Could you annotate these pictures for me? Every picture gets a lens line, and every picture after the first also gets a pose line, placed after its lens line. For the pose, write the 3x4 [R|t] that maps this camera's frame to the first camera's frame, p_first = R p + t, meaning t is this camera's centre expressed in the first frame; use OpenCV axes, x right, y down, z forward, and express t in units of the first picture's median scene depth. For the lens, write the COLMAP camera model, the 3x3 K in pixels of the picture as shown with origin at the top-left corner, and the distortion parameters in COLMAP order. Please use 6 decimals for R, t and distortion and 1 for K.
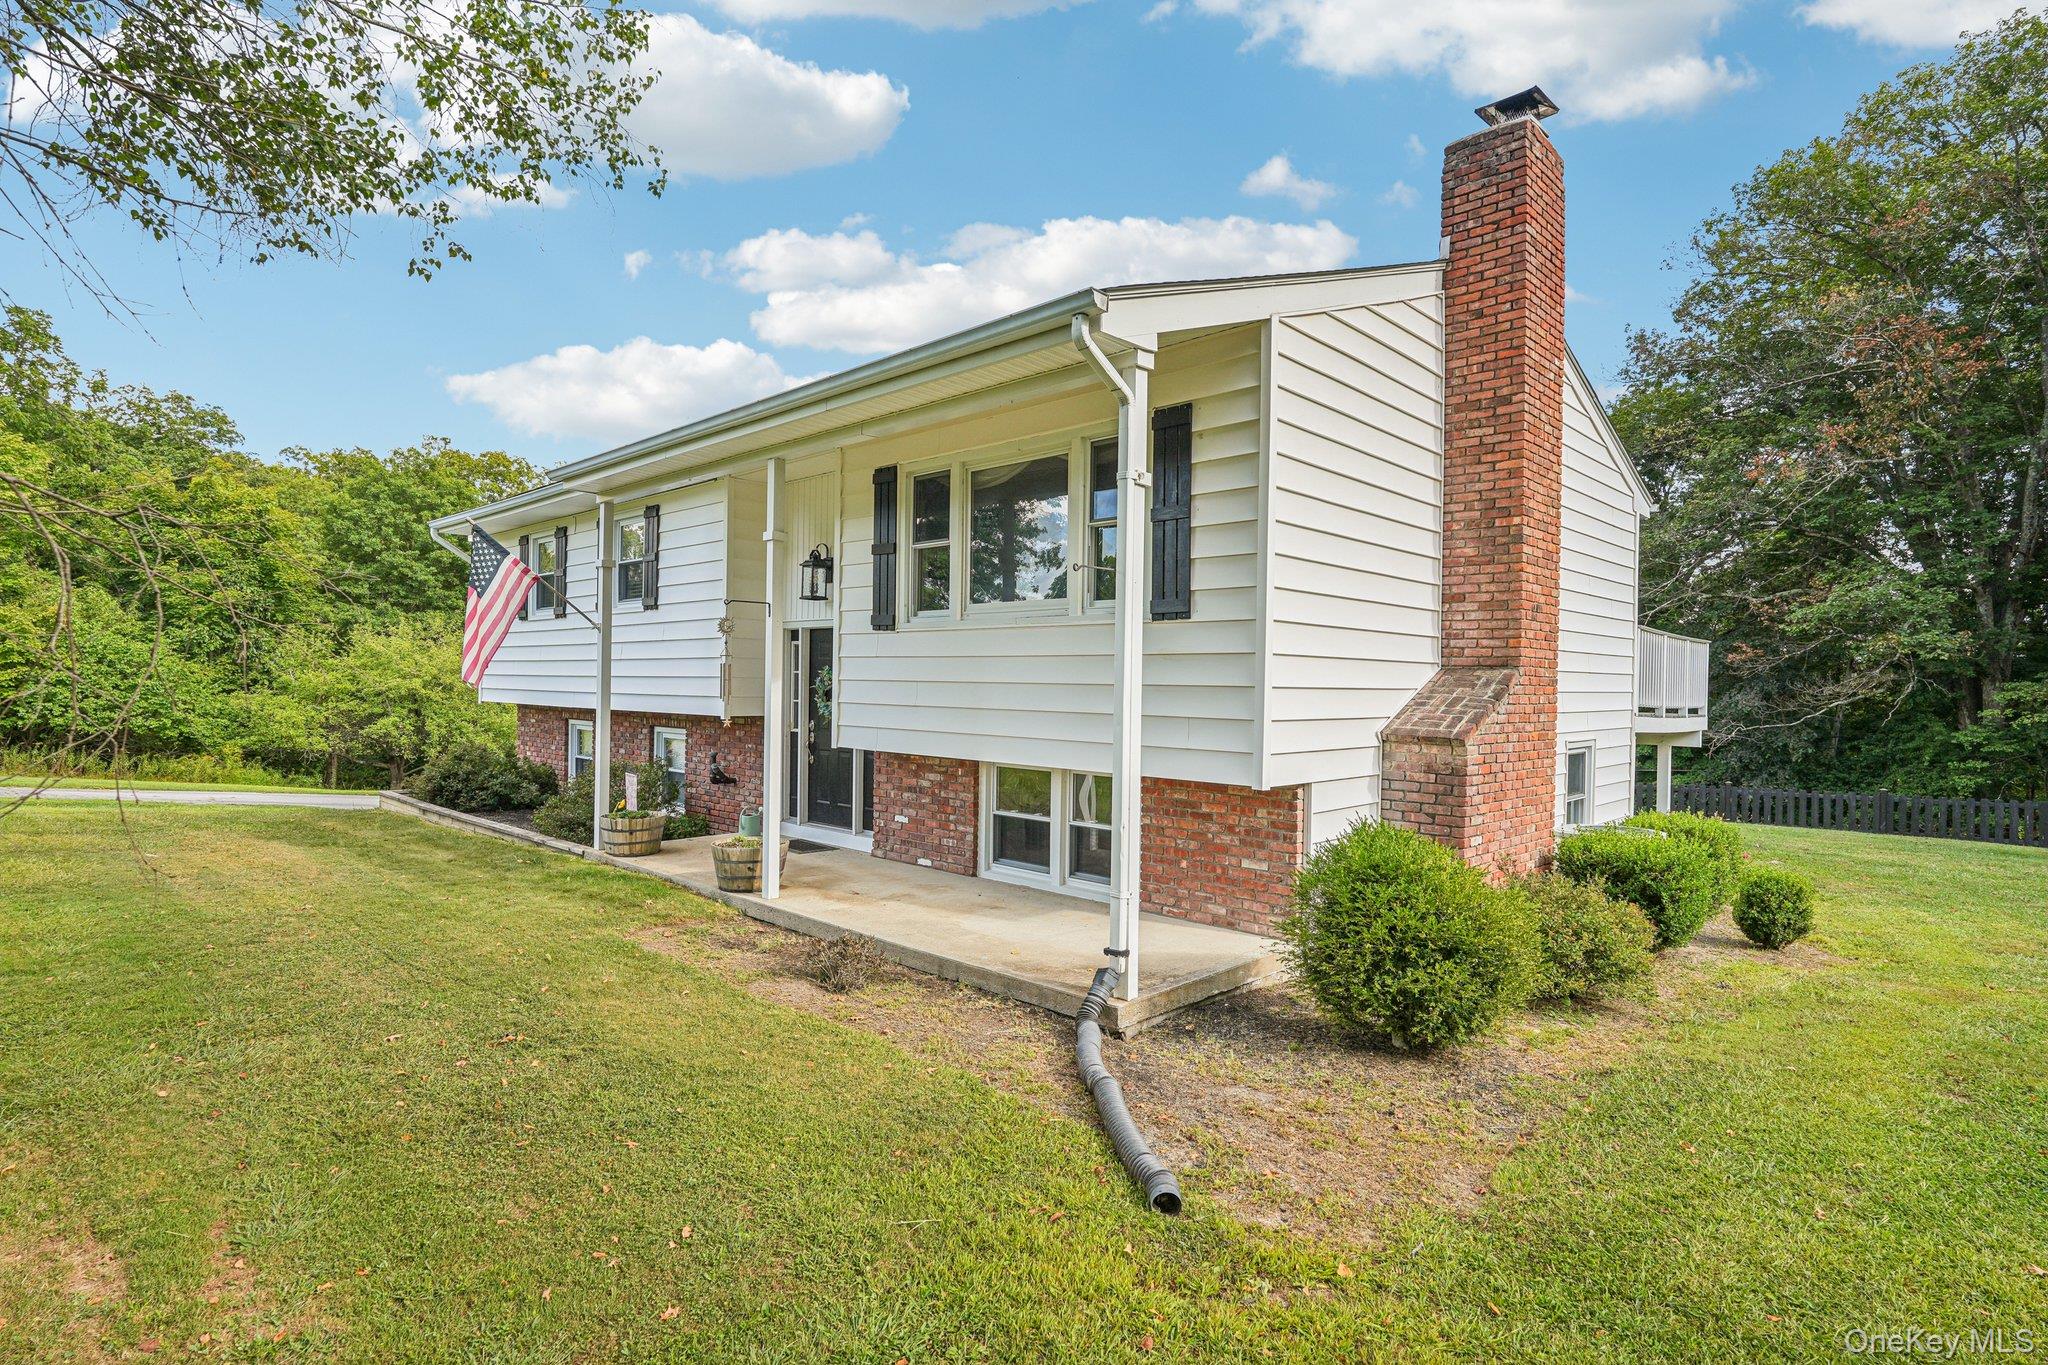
lens RADIAL K [[1018.6, 0, 1045.8], [0, 1018.6, 677.7], [0, 0, 1]] dist [-0.004455, -0.000096]
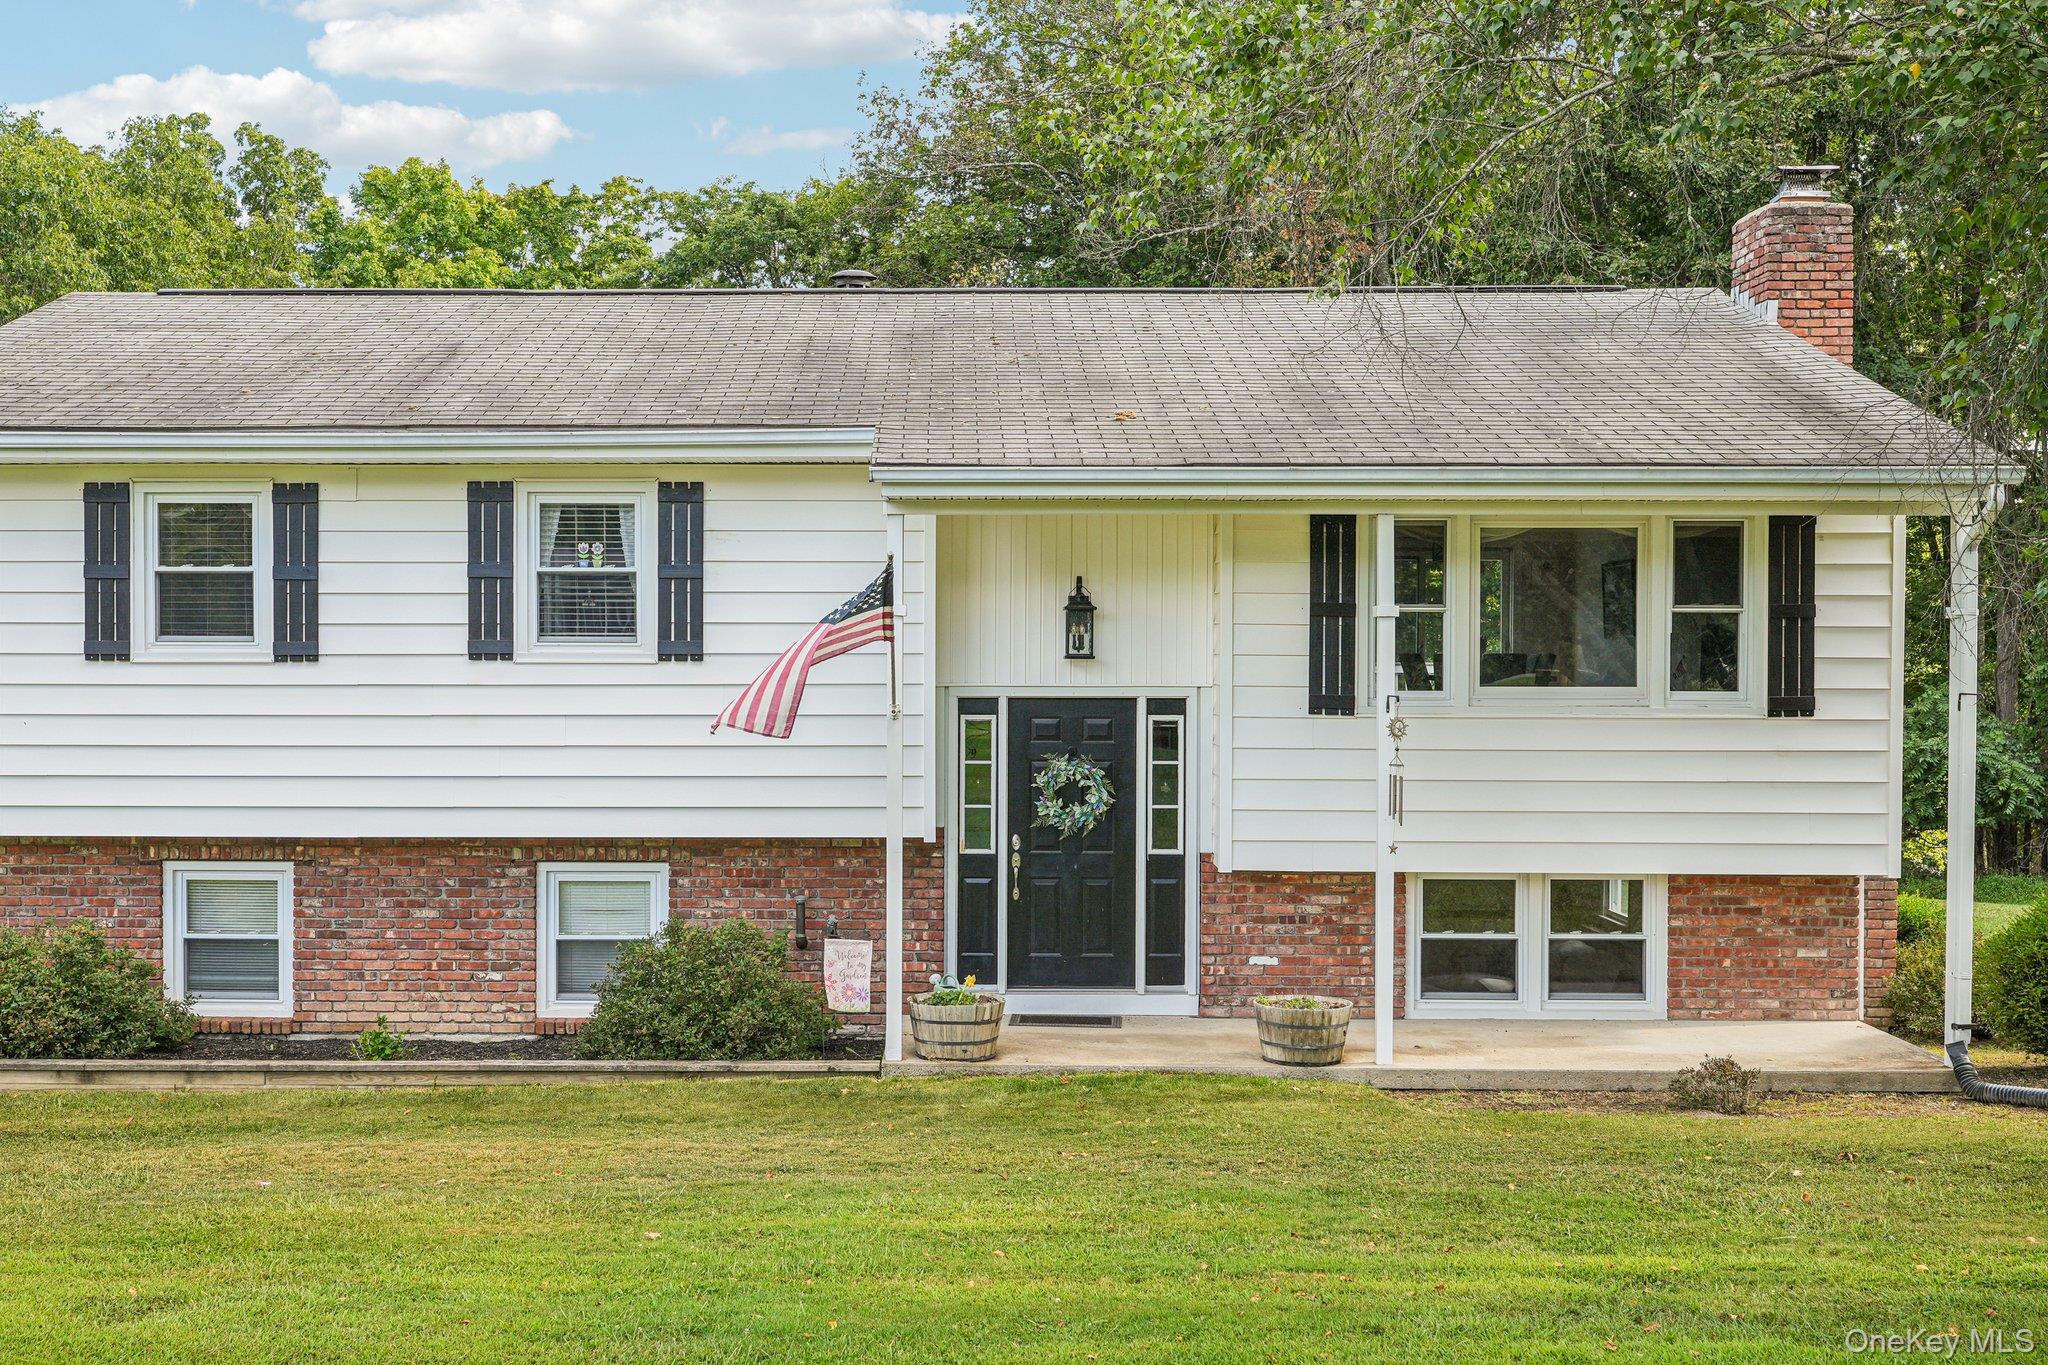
lens RADIAL K [[2158.7, 0, 1018.7], [0, 2158.7, 693.2], [0, 0, 1]] dist [0.000672, 0.000000]
pose [[0.745151, -0.018413, 0.666642, -1.540068], [0.005039, 0.999746, 0.021982, -0.107536], [-0.666877, -0.013020, 0.745054, -0.062804]]
